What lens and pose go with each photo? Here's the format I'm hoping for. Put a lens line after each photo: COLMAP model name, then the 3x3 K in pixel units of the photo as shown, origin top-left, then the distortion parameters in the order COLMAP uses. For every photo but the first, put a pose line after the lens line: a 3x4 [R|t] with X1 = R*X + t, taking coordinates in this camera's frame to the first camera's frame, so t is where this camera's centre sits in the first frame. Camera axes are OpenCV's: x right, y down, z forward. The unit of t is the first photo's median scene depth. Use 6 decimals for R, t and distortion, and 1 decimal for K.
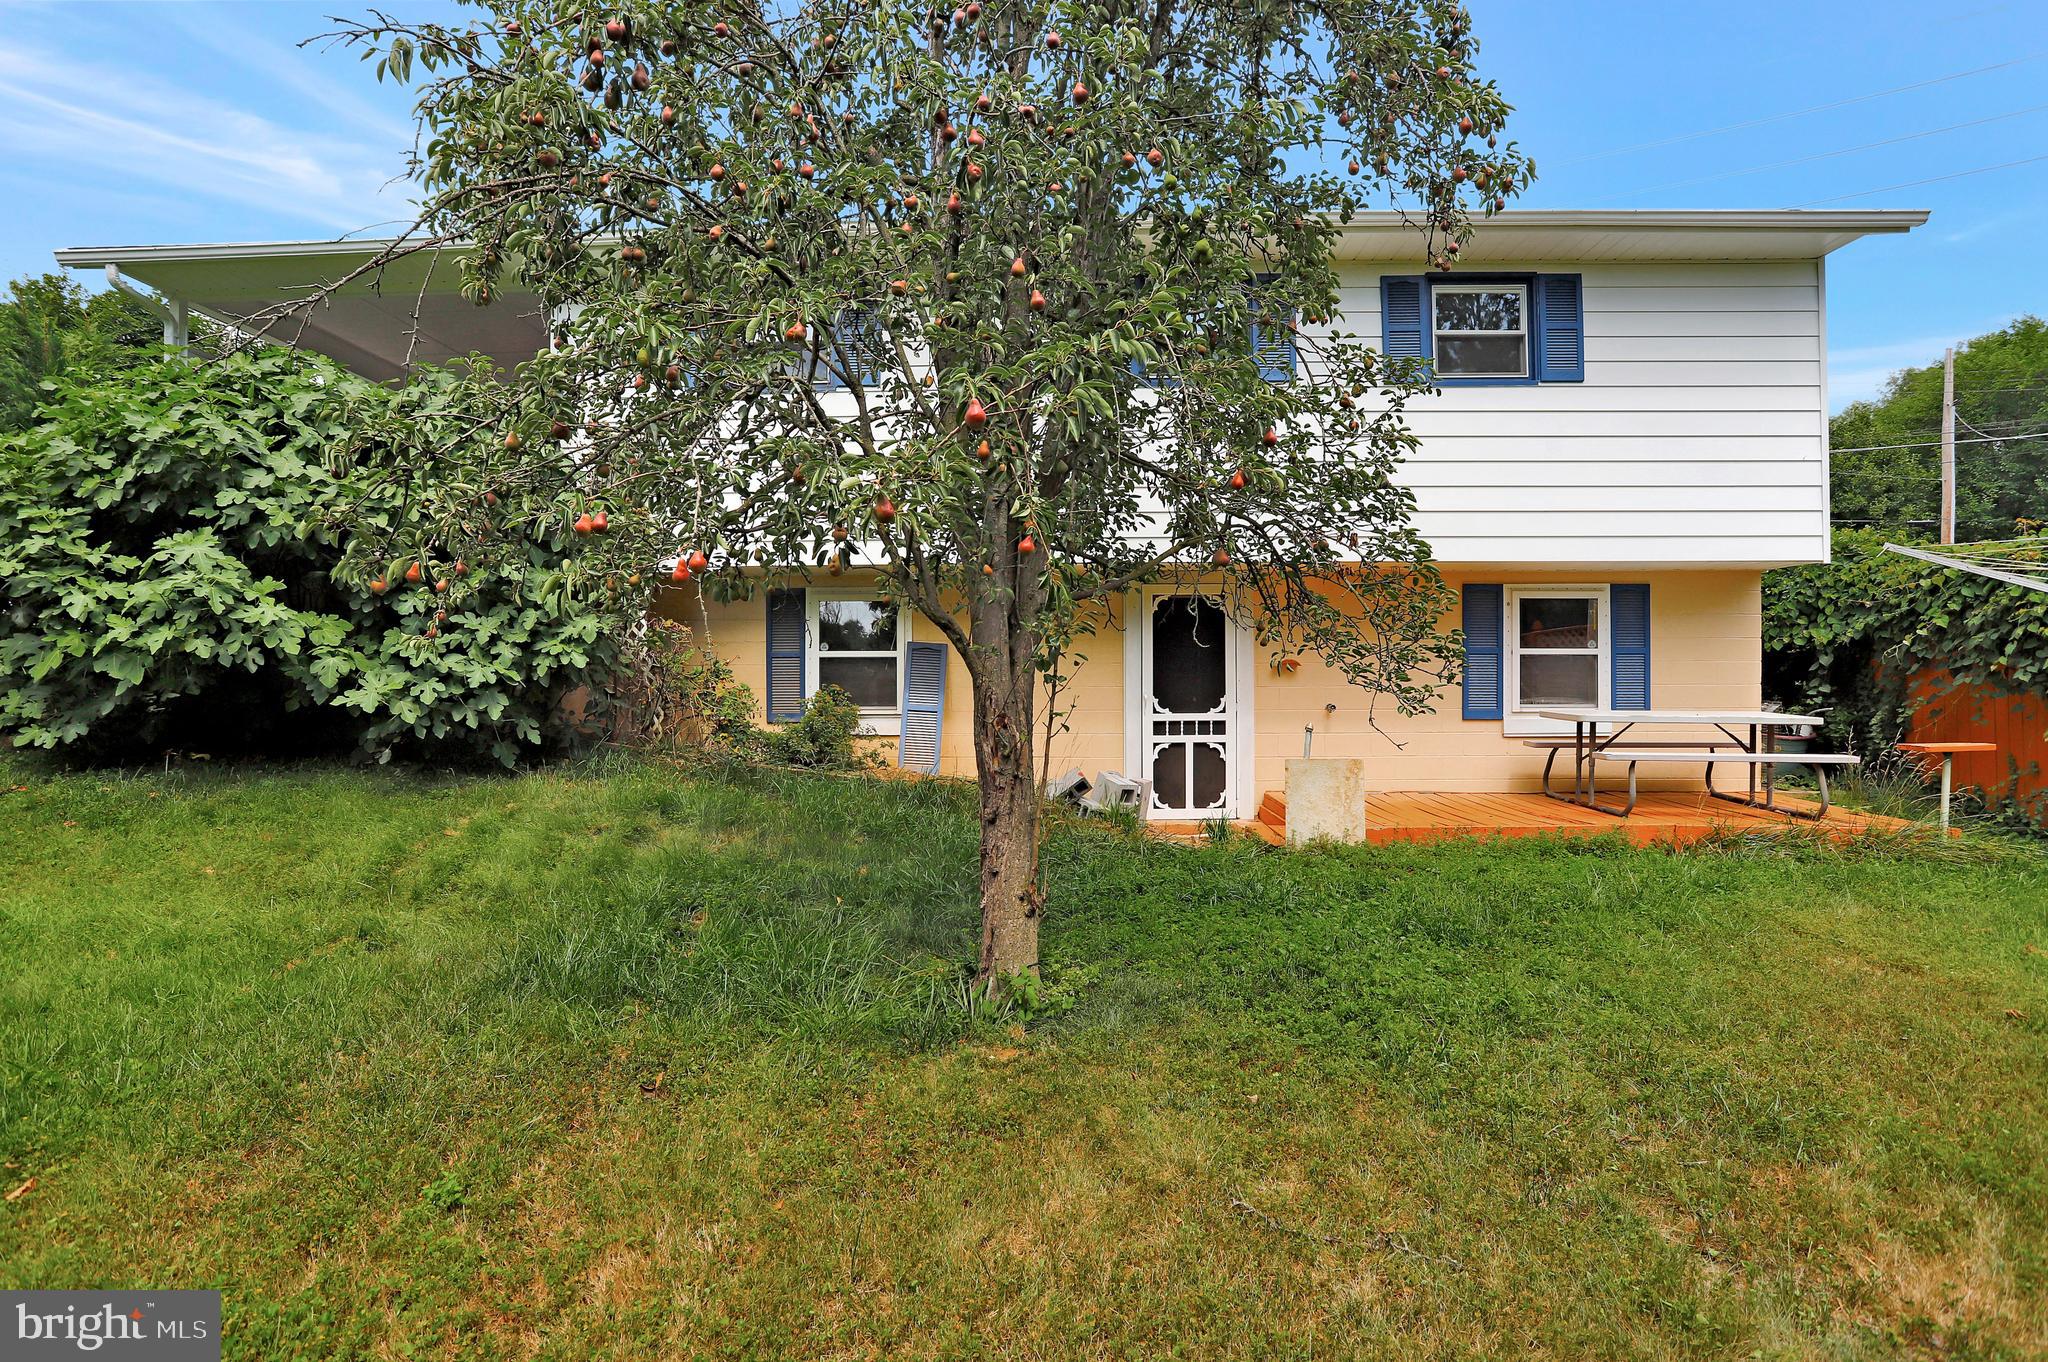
lens RADIAL K [[996.0, 0, 1025.3], [0, 996.0, 667.7], [0, 0, 1]] dist [0.001609, 0.000625]
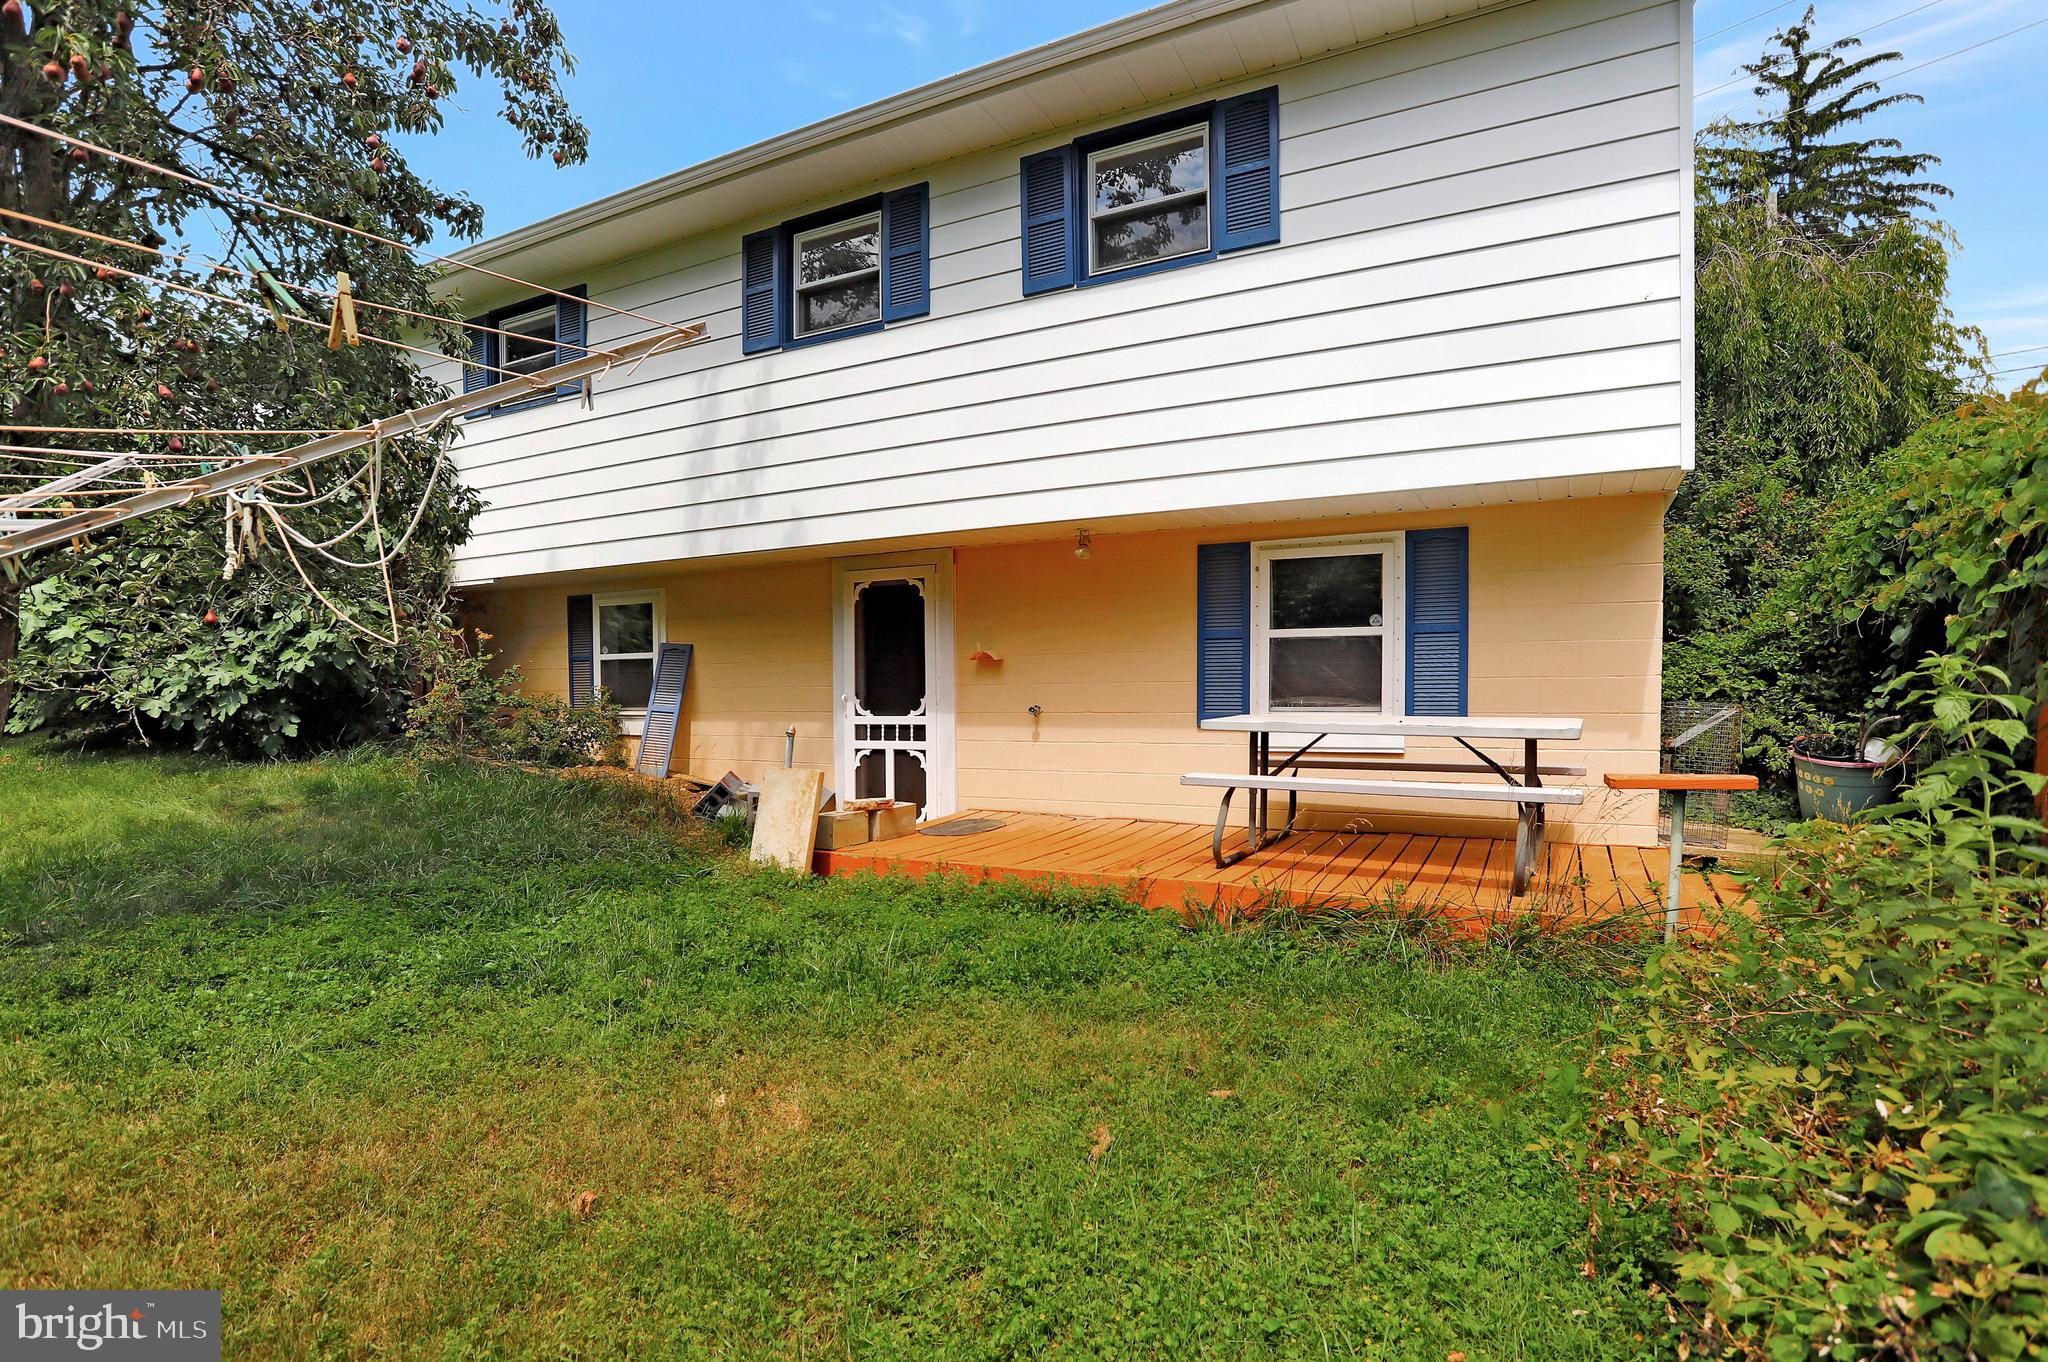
lens RADIAL K [[996.0, 0, 1024.4], [0, 996.0, 694.3], [0, 0, 1]] dist [0.001609, 0.000625]
pose [[0.891323, -0.002950, -0.453360, 0.668668], [0.018014, 0.999420, 0.028915, 0.003425], [0.453012, -0.033939, 0.890858, 0.273200]]
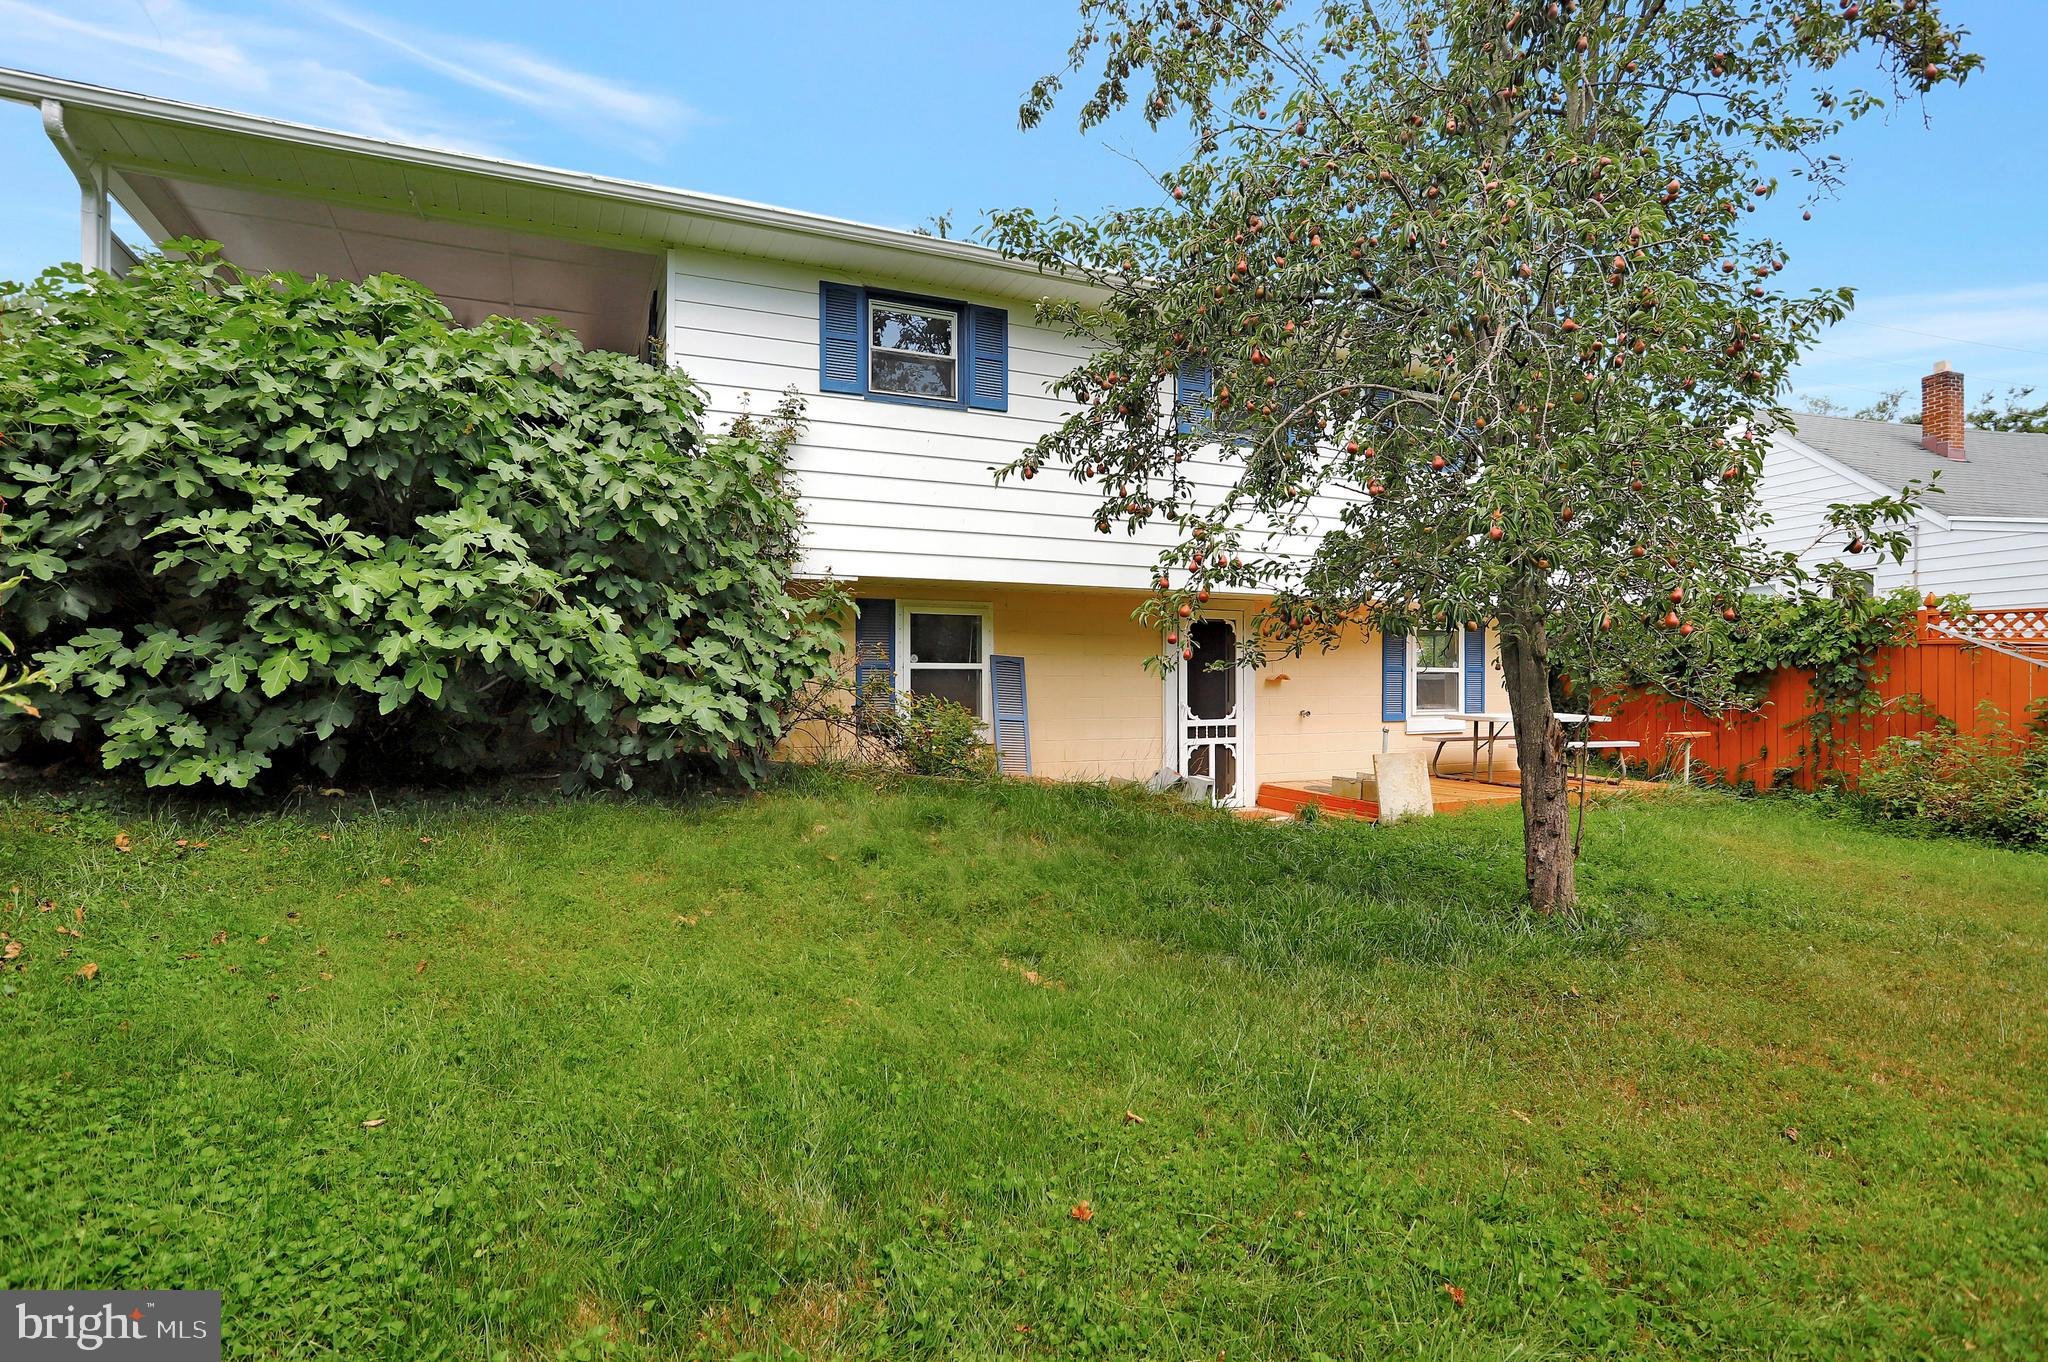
lens RADIAL K [[996.0, 0, 1025.4], [0, 996.0, 689.6], [0, 0, 1]] dist [0.001609, 0.000625]
pose [[0.892374, -0.000563, 0.451296, -0.562656], [-0.005036, 0.999925, 0.011204, -0.001342], [-0.451268, -0.012271, 0.892304, 0.050855]]
